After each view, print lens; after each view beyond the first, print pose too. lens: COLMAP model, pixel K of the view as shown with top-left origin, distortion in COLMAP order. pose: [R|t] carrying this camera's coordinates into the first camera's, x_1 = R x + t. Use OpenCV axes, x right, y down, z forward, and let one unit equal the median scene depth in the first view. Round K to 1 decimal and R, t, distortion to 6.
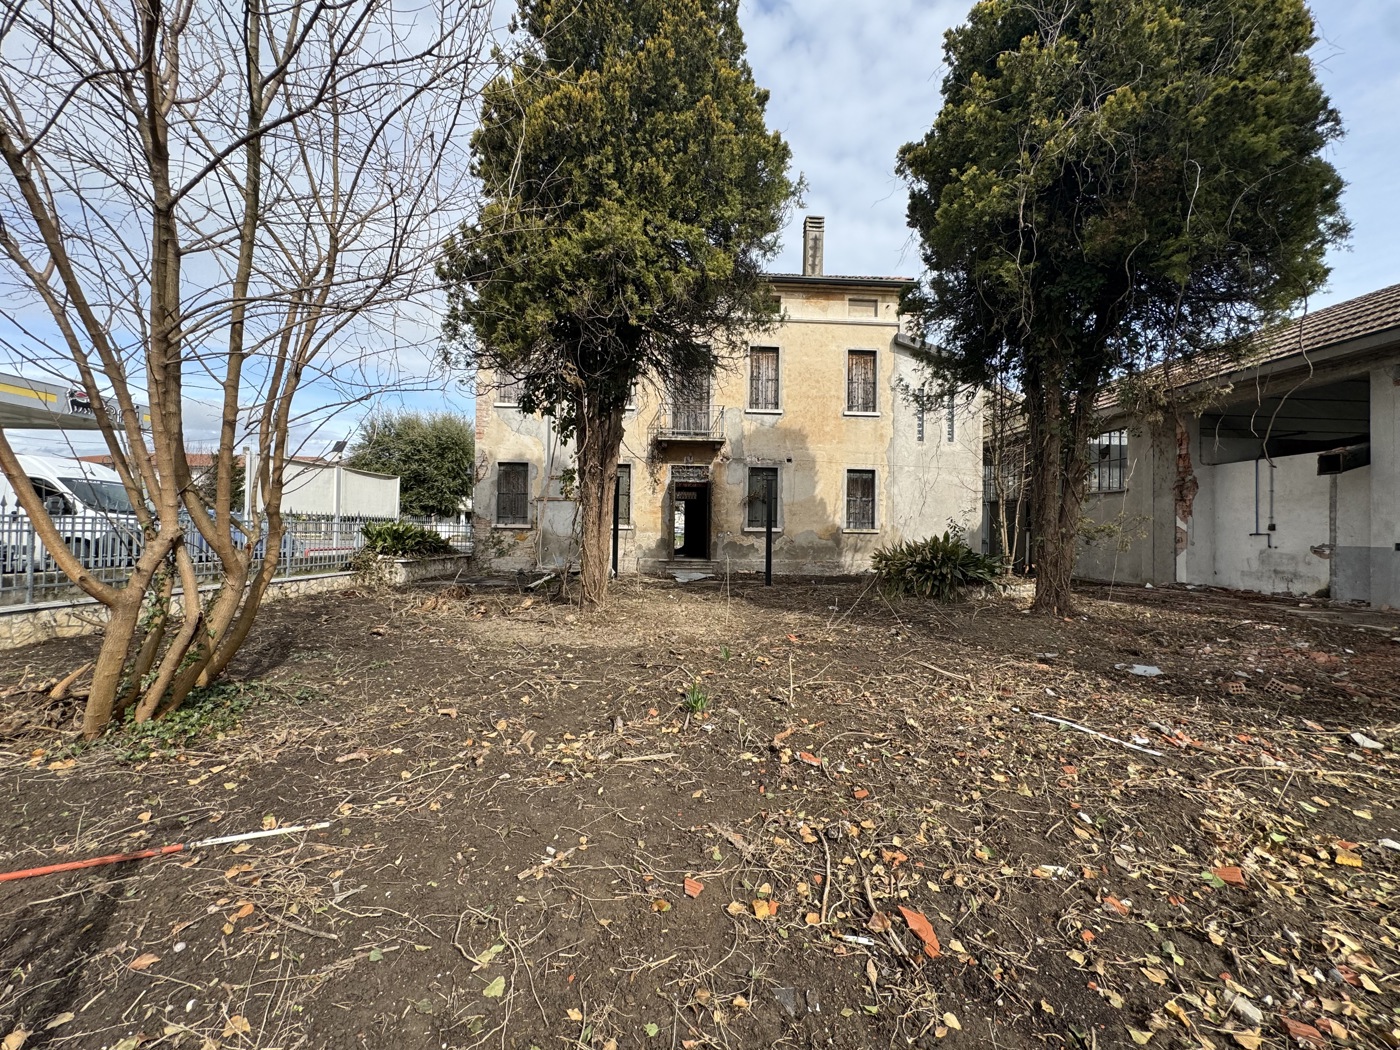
lens RADIAL K [[555.8, 0, 697.3], [0, 555.8, 516.7], [0, 0, 1]] dist [-0.001785, 0.000284]
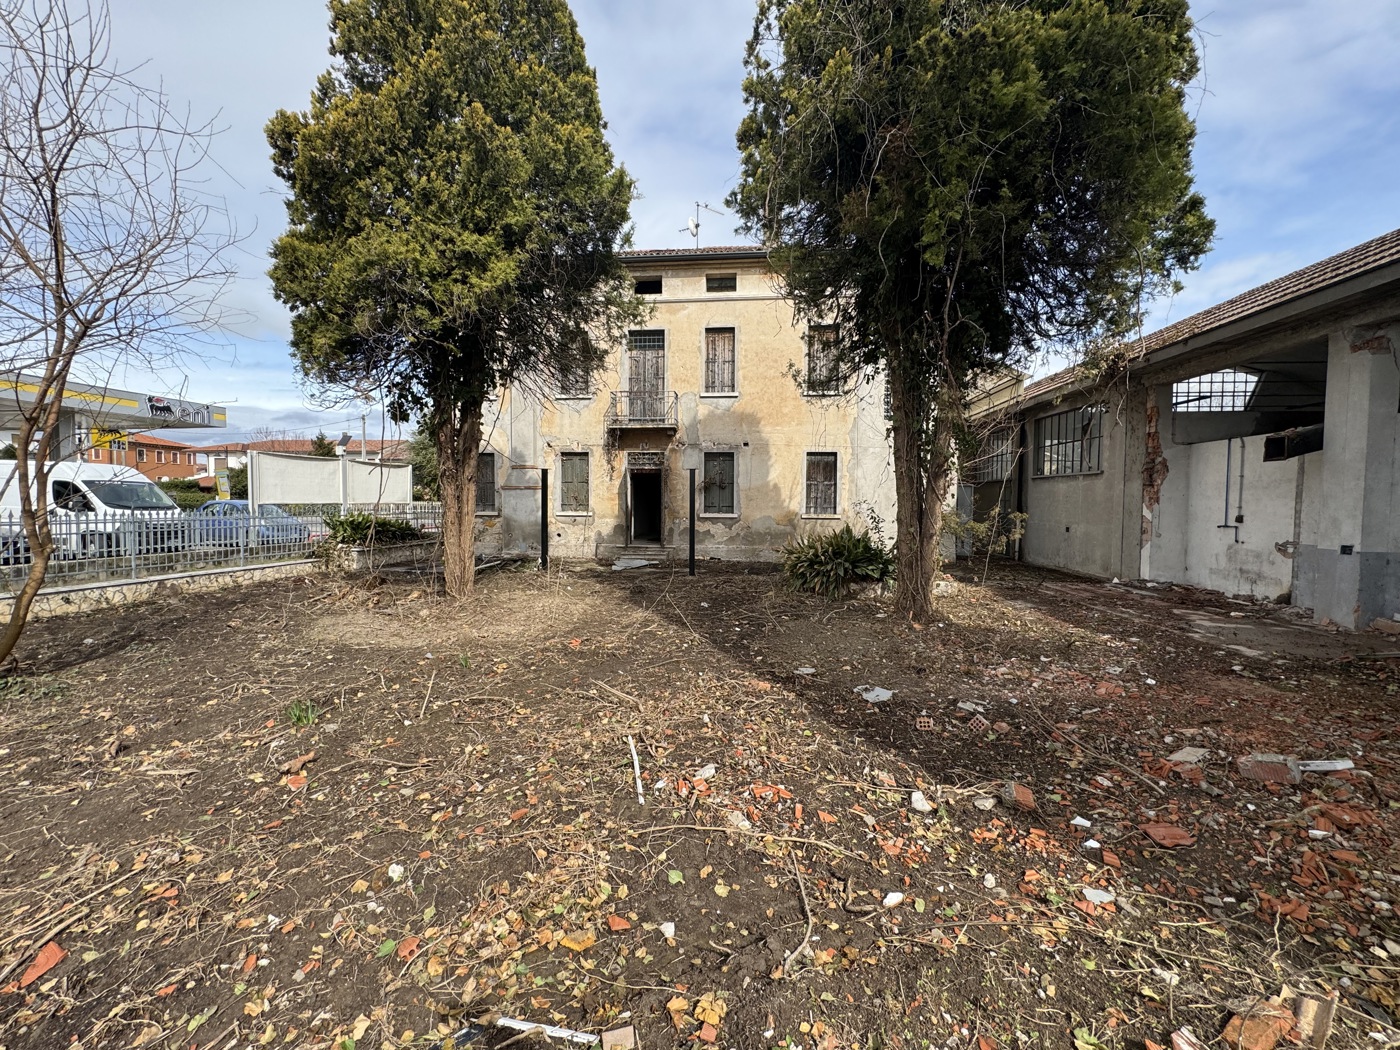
lens RADIAL K [[555.8, 0, 741.3], [0, 555.8, 515.4], [0, 0, 1]] dist [-0.001785, 0.000284]
pose [[0.987321, -0.001866, -0.158728, 0.309274], [0.011383, 0.998189, 0.059073, -0.034227], [0.158330, -0.060131, 0.985554, 0.026407]]
